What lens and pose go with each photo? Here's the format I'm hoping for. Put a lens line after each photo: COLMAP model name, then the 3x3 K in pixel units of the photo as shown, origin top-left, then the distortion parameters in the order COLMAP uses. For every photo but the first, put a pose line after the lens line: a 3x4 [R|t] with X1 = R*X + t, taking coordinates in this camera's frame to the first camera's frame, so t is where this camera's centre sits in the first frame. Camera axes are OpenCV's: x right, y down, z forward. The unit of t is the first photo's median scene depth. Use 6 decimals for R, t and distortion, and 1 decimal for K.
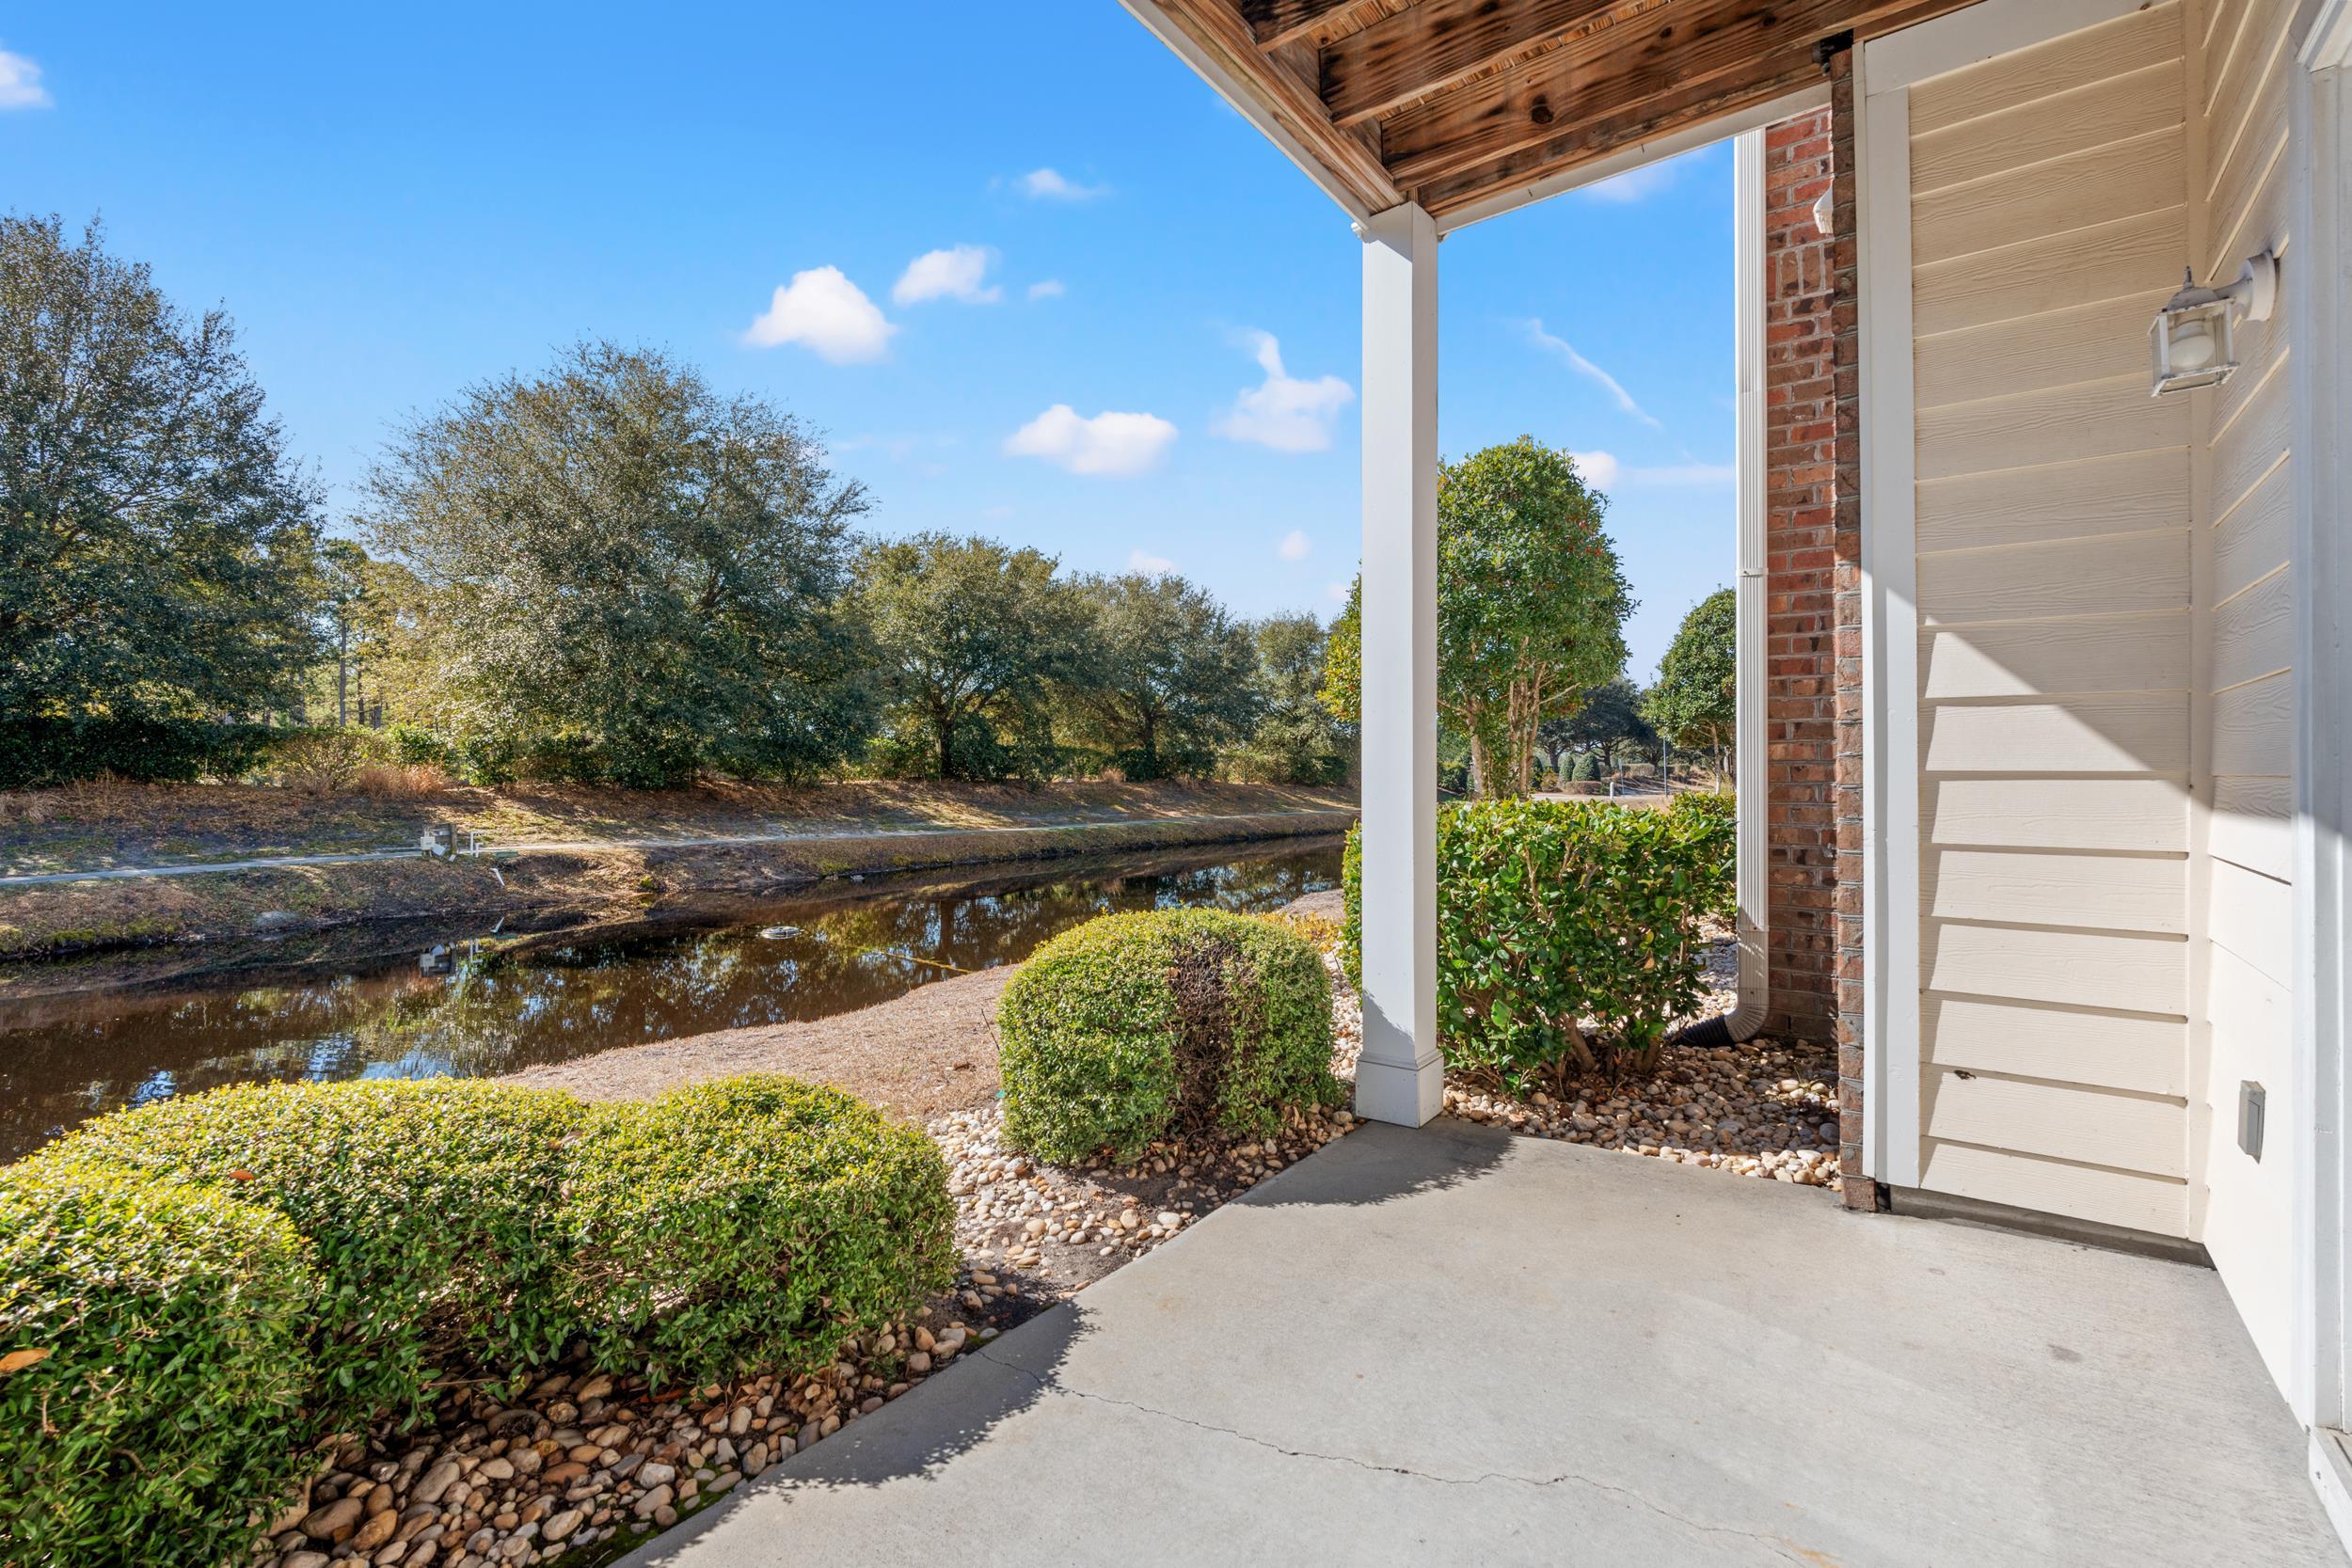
lens RADIAL K [[1037.9, 0, 1181.7], [0, 1037.9, 779.6], [0, 0, 1]] dist [-0.000482, -0.000030]
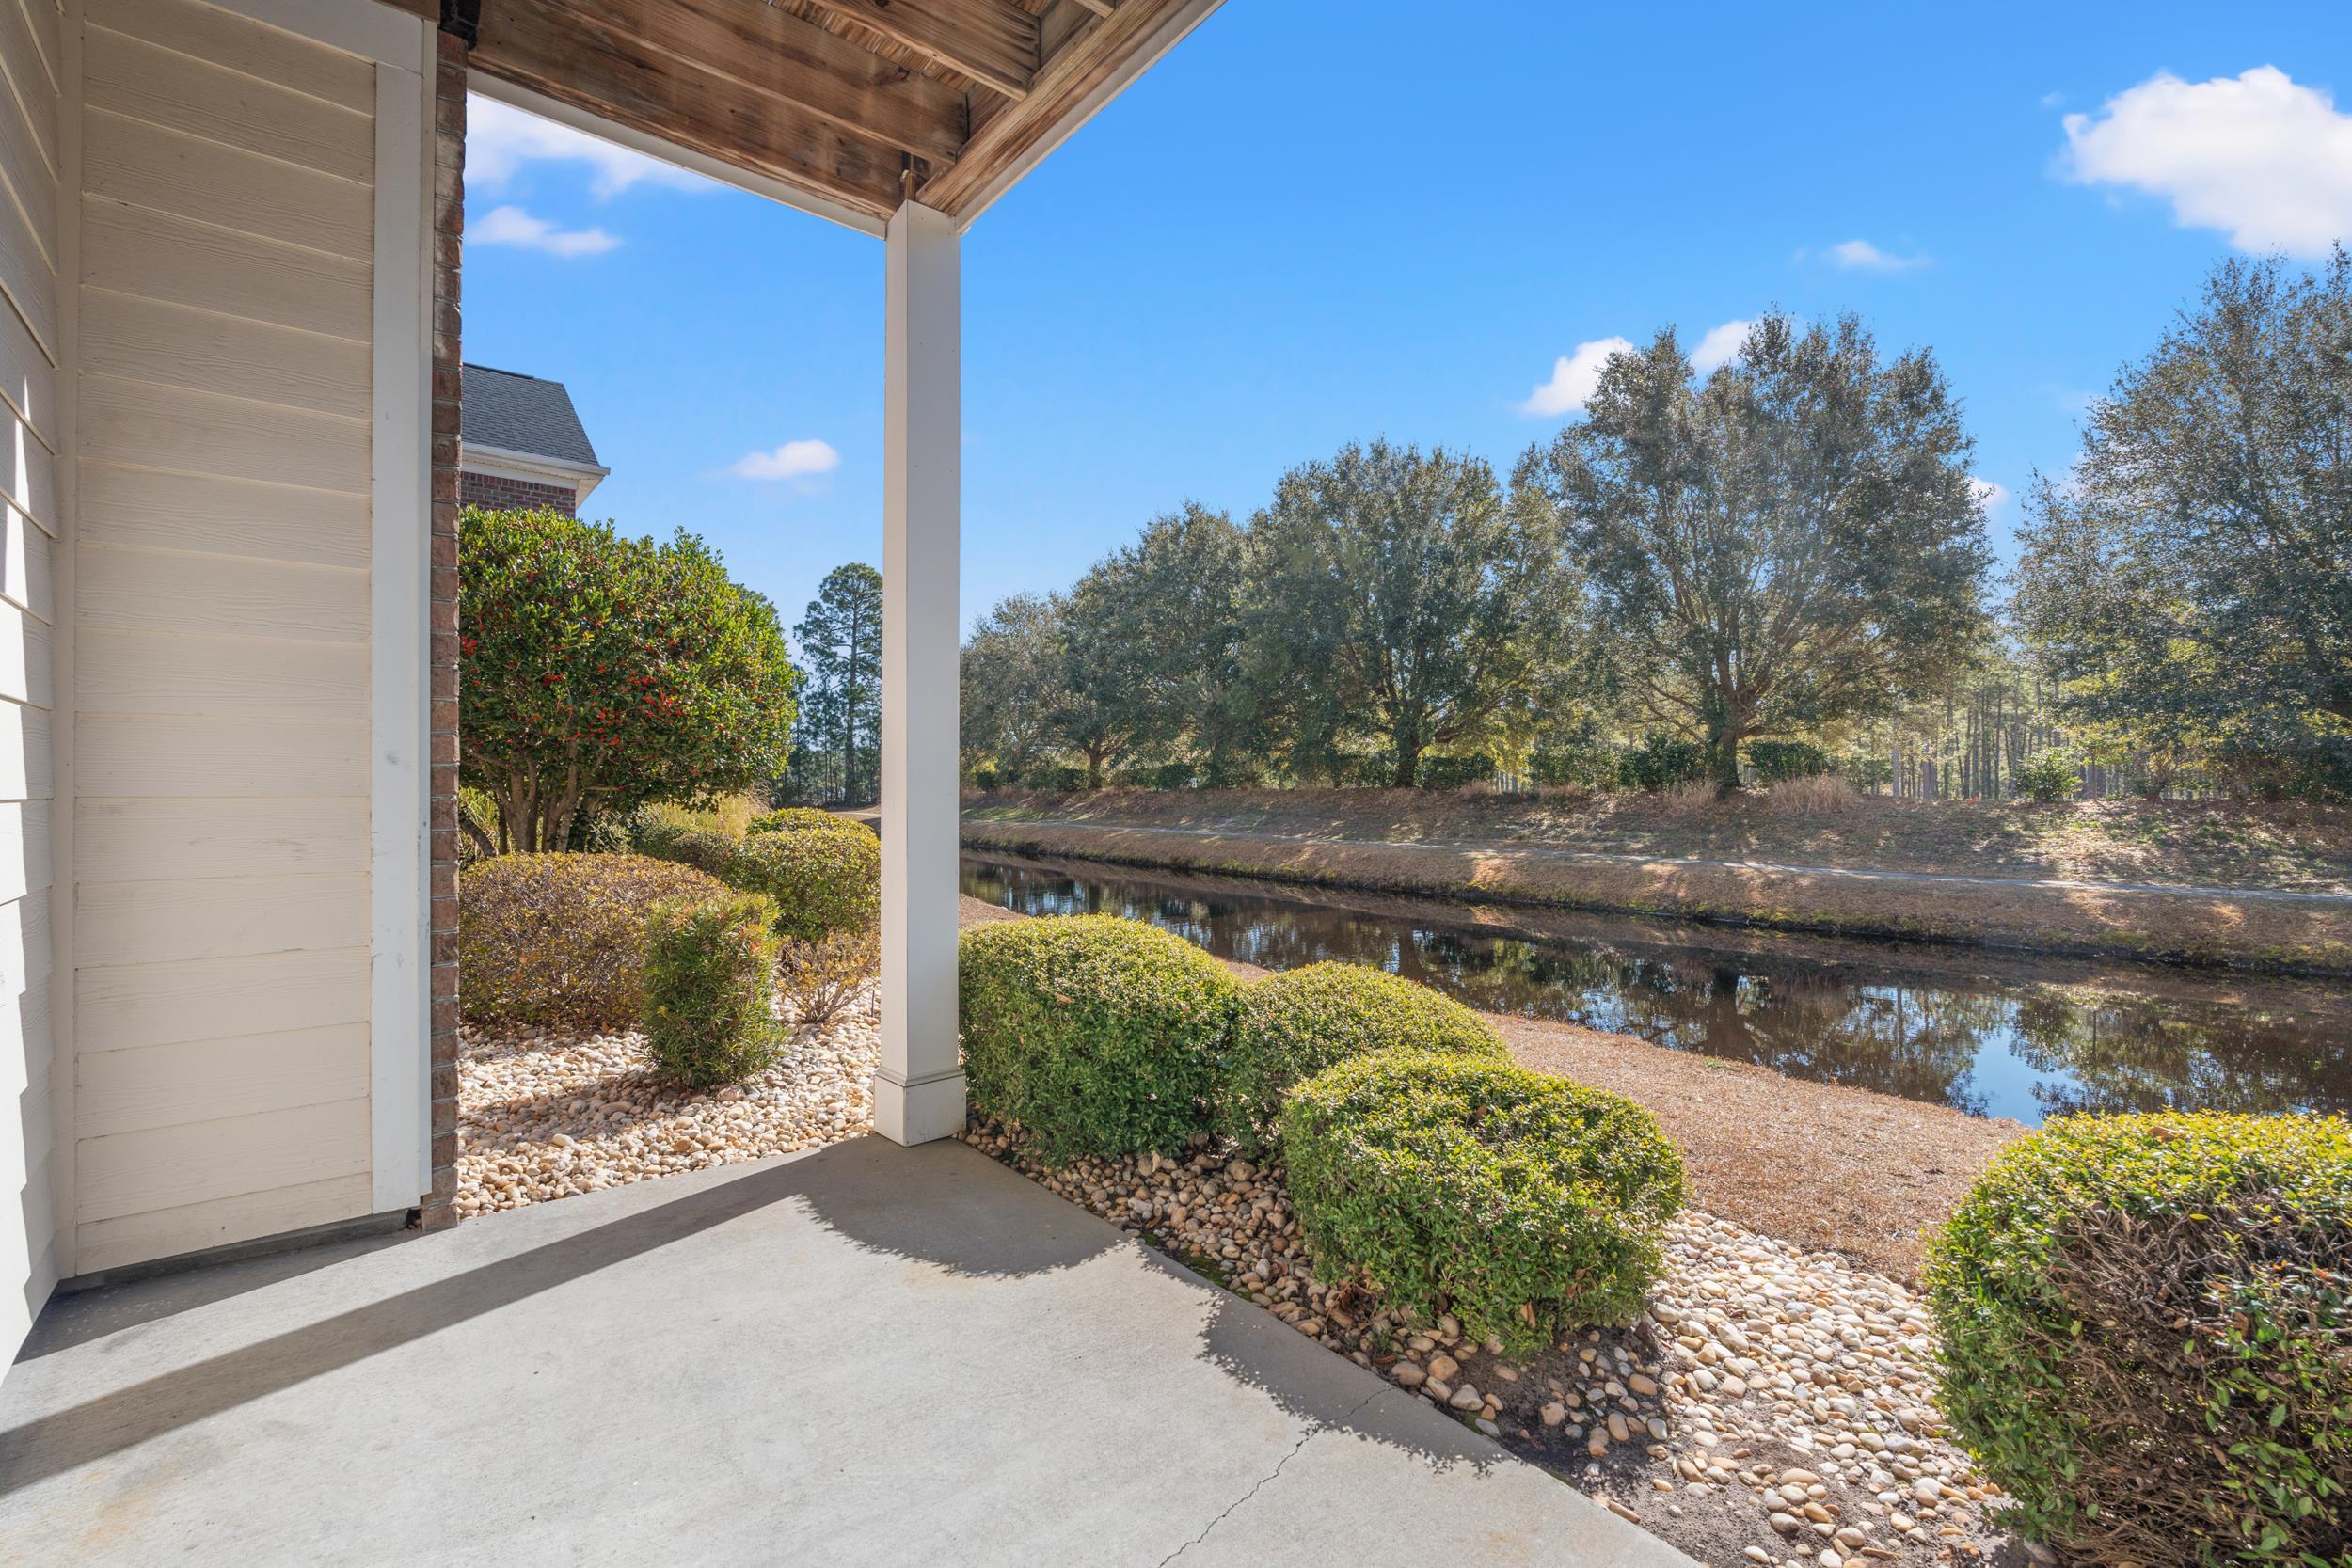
lens RADIAL K [[1037.9, 0, 1180.5], [0, 1037.9, 780.7], [0, 0, 1]] dist [-0.000482, -0.000030]
pose [[-0.228423, 0.003438, -0.973556, 0.854728], [0.000398, 0.999994, 0.003438, -0.032980], [0.973562, 0.000397, -0.228423, 1.083170]]
